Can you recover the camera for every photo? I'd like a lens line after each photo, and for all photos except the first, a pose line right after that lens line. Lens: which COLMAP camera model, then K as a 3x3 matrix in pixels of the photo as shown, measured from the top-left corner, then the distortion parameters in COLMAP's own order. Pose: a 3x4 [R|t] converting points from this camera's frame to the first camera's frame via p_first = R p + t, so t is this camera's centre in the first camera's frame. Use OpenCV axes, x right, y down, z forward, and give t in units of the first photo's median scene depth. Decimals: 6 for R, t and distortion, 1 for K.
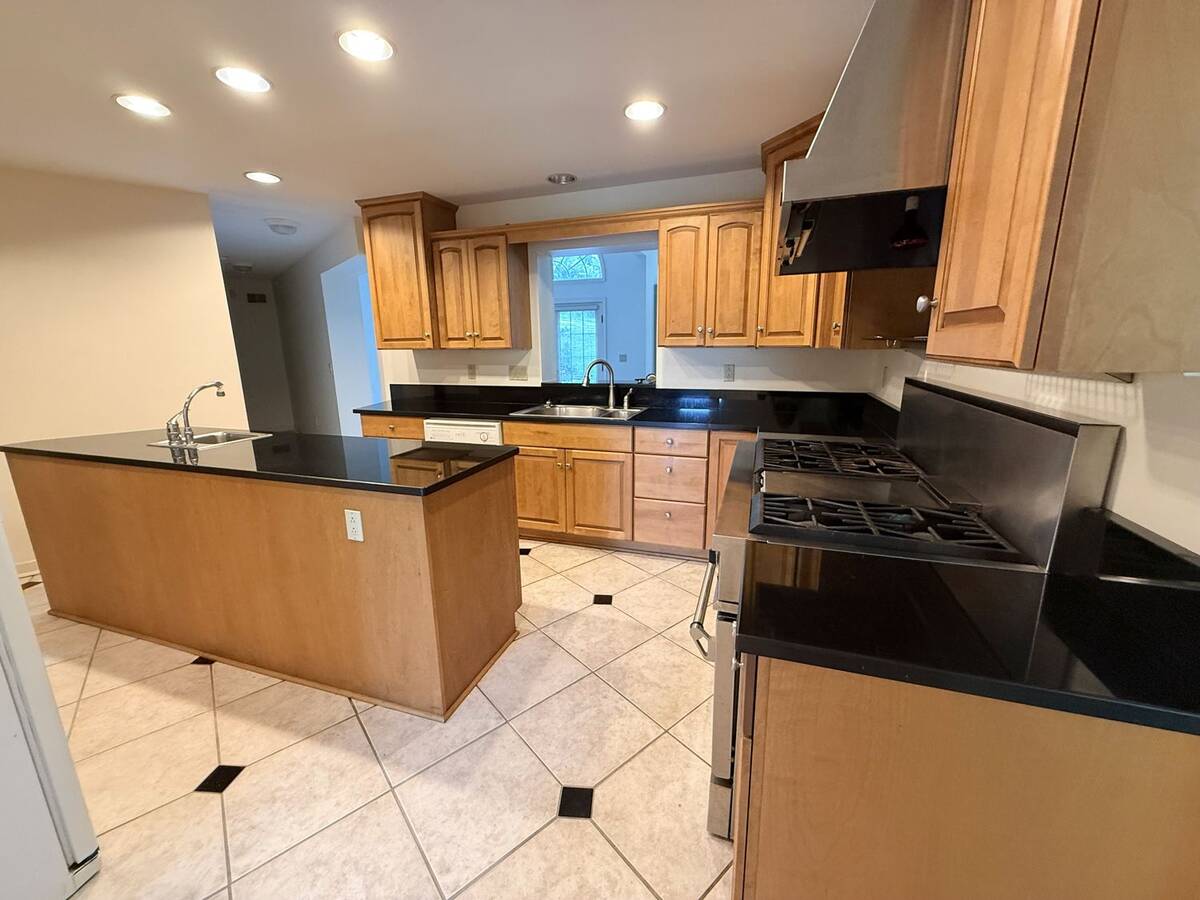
lens RADIAL K [[476.9, 0, 596.8], [0, 476.9, 452.2], [0, 0, 1]] dist [-0.001351, 0.000209]
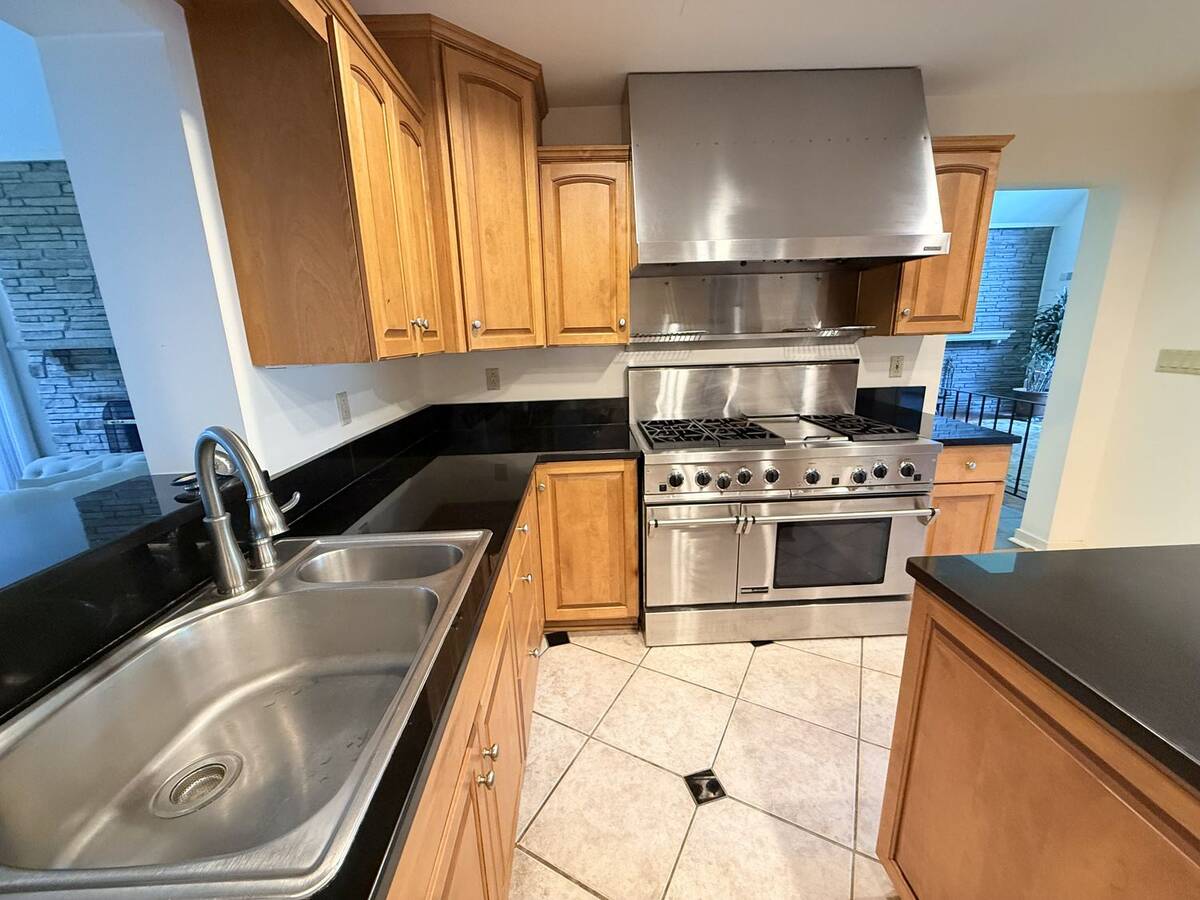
lens RADIAL K [[477.7, 0, 595.8], [0, 477.7, 451.2], [0, 0, 1]] dist [0.000644, -0.000381]
pose [[-0.351357, -0.207063, 0.913057, -0.296241], [0.244954, 0.920935, 0.303111, -0.208027], [-0.903629, 0.330157, -0.272856, 0.882684]]
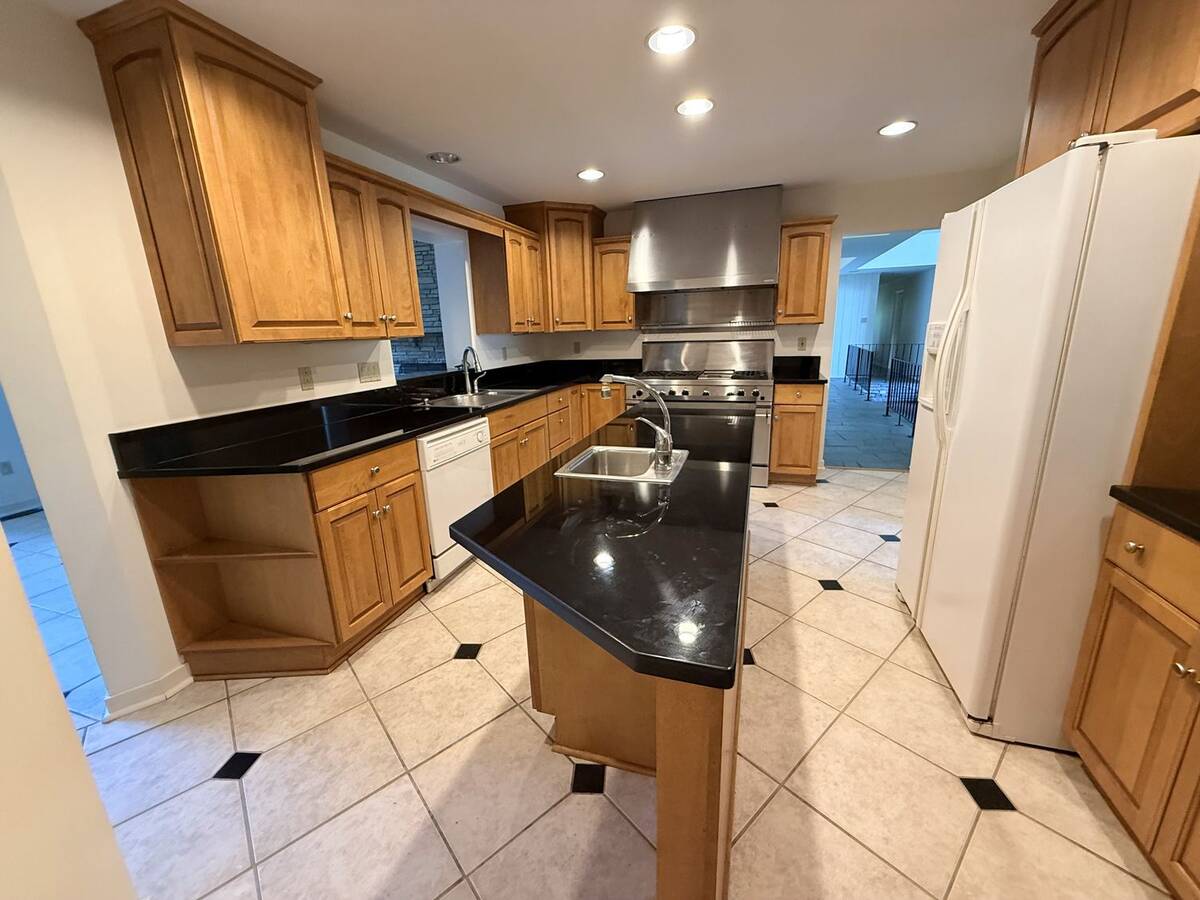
lens RADIAL K [[477.7, 0, 595.8], [0, 477.7, 451.2], [0, 0, 1]] dist [0.000644, -0.000381]
pose [[-0.000330, -0.235347, 0.971911, -1.042987], [0.256232, 0.939445, 0.227572, -0.144963], [-0.966615, 0.249110, 0.059994, 0.720981]]
